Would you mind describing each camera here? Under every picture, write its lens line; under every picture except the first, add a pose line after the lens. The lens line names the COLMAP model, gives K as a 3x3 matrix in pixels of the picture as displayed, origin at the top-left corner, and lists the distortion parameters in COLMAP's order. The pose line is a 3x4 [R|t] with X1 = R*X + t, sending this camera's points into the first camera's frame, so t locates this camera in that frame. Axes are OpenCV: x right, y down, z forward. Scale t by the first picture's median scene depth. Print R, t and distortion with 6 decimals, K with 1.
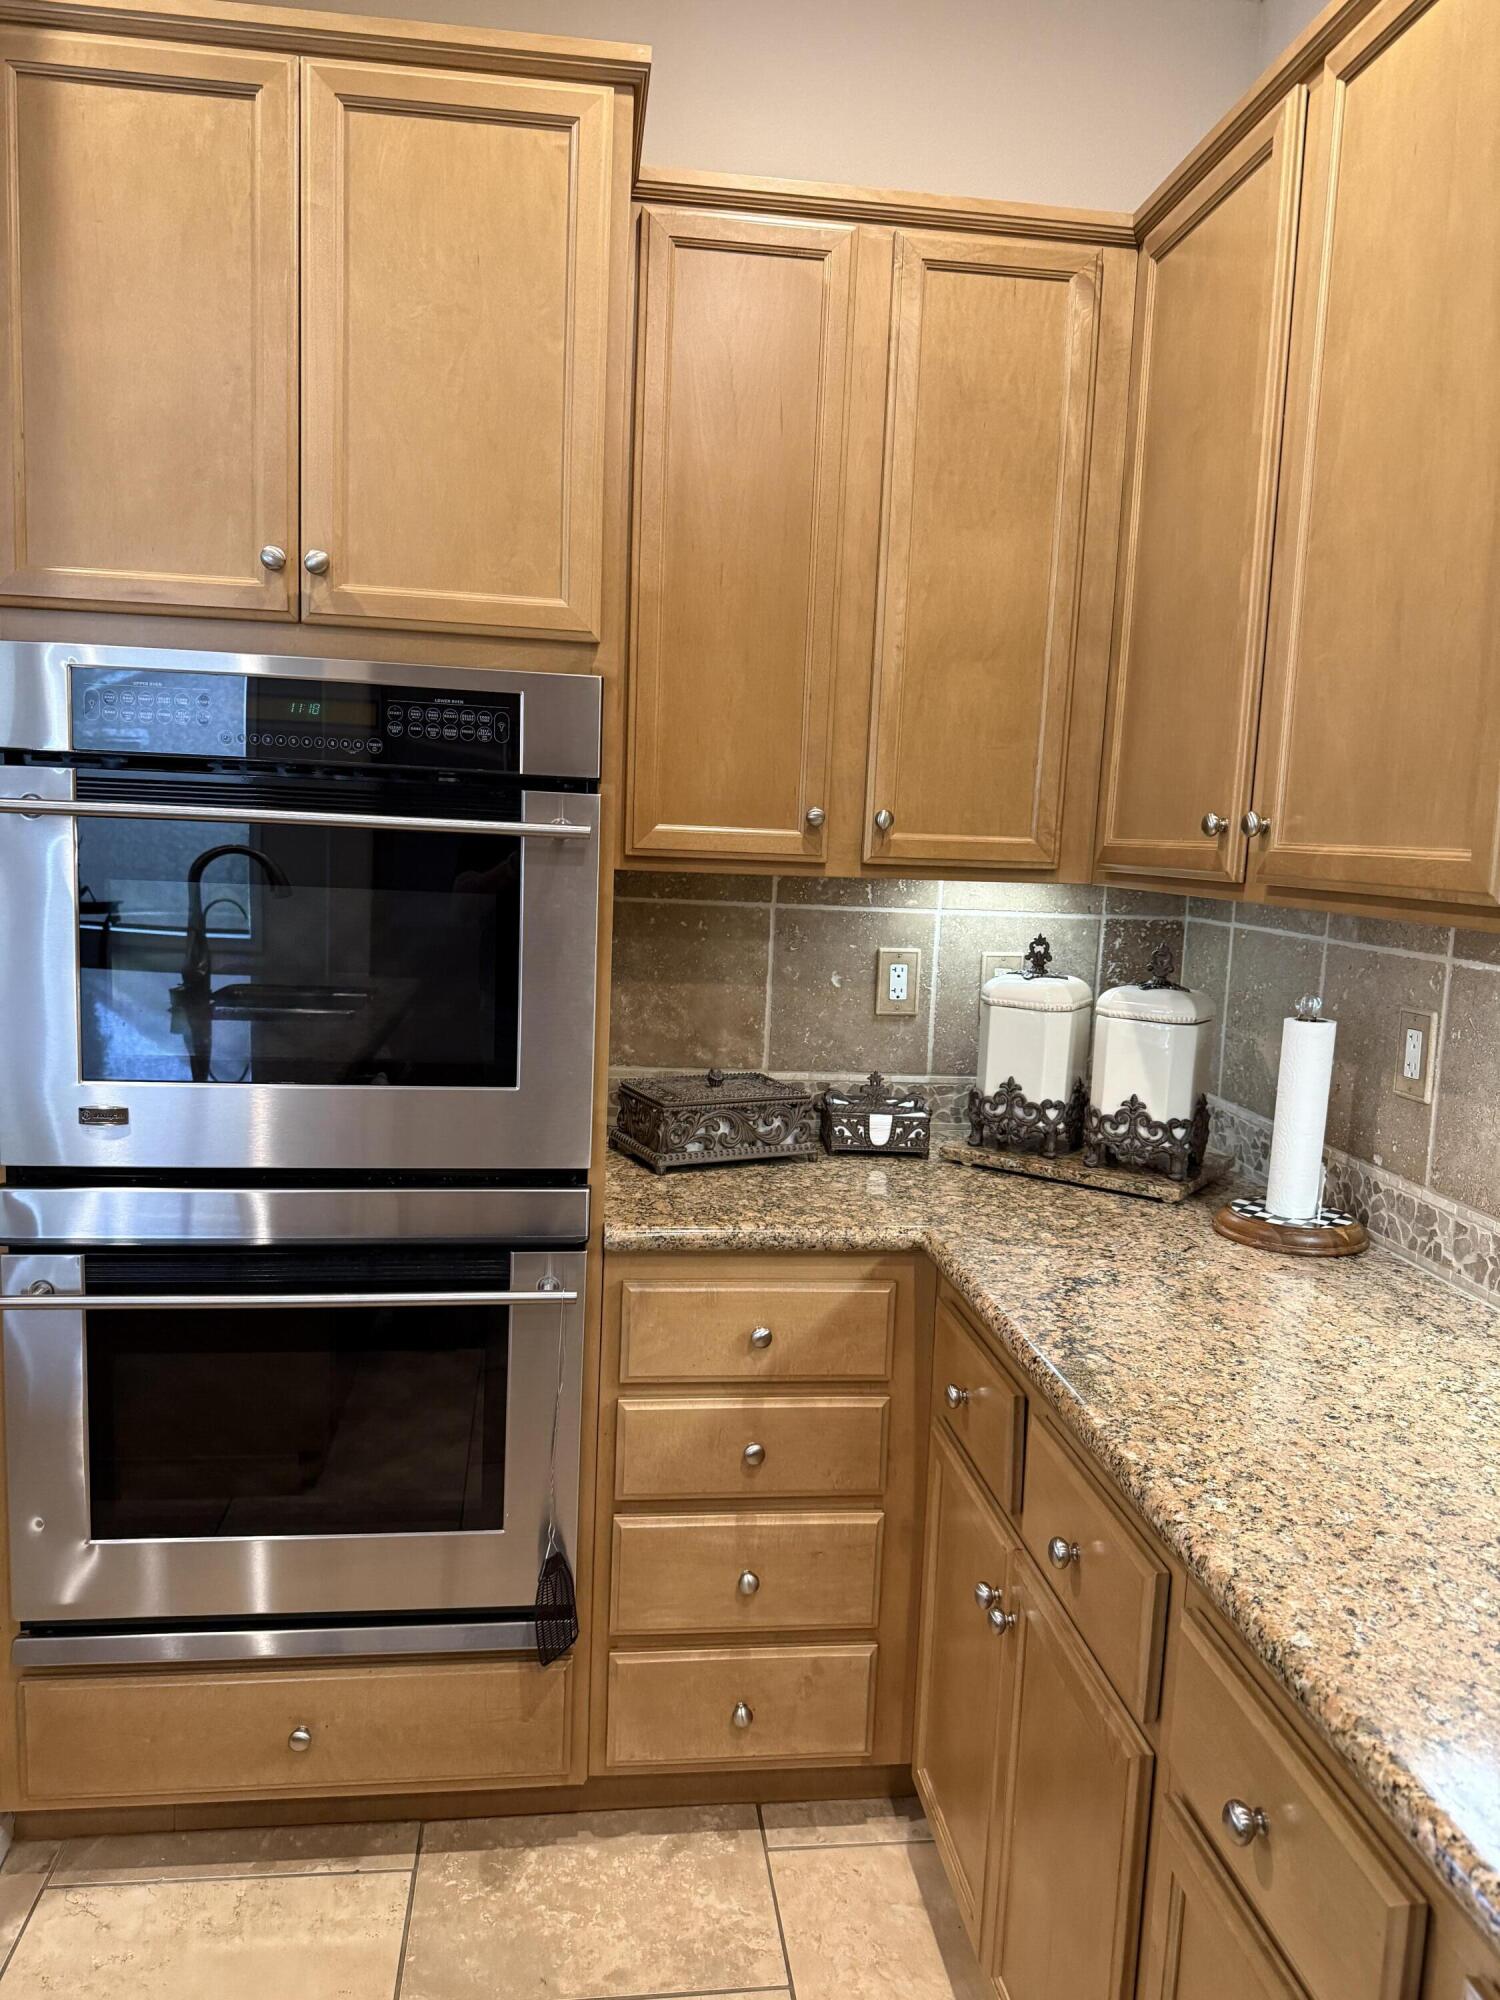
lens RADIAL K [[1386.8, 0, 750.0], [0, 1386.8, 1000.0], [0, 0, 1]] dist [0.069096, -0.000795]
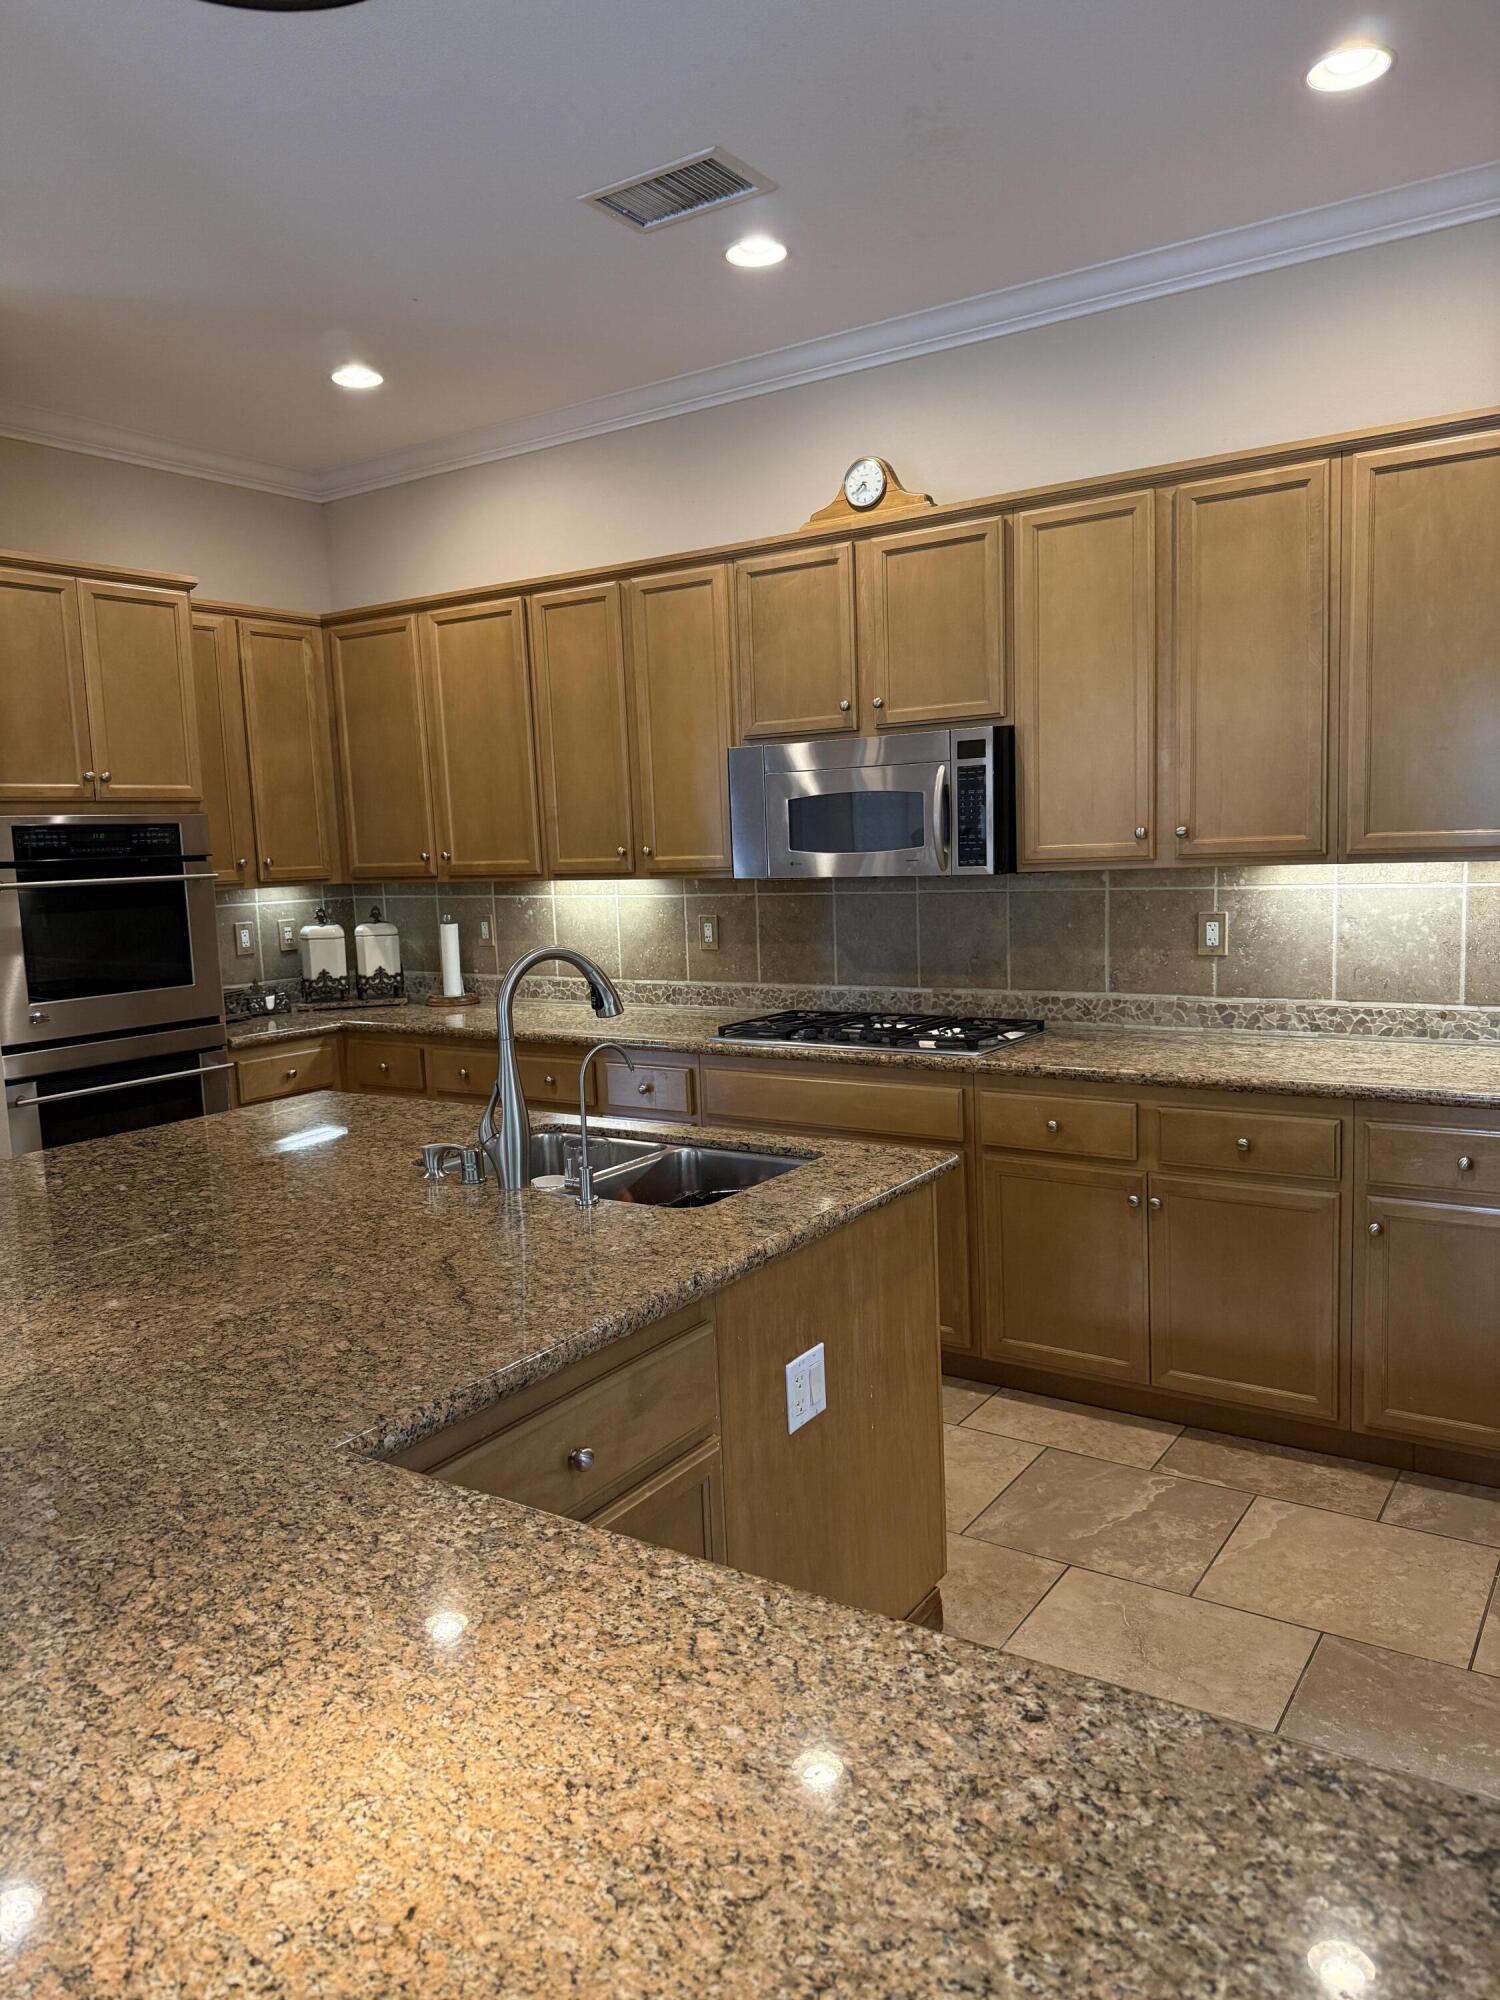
lens RADIAL K [[1386.8, 0, 750.0], [0, 1386.8, 1000.0], [0, 0, 1]] dist [0.069096, -0.000795]
pose [[0.661547, -0.149595, 0.734831, -1.168908], [0.149933, 0.986501, 0.065849, 0.065717], [-0.734762, 0.066614, 0.675046, -1.201554]]
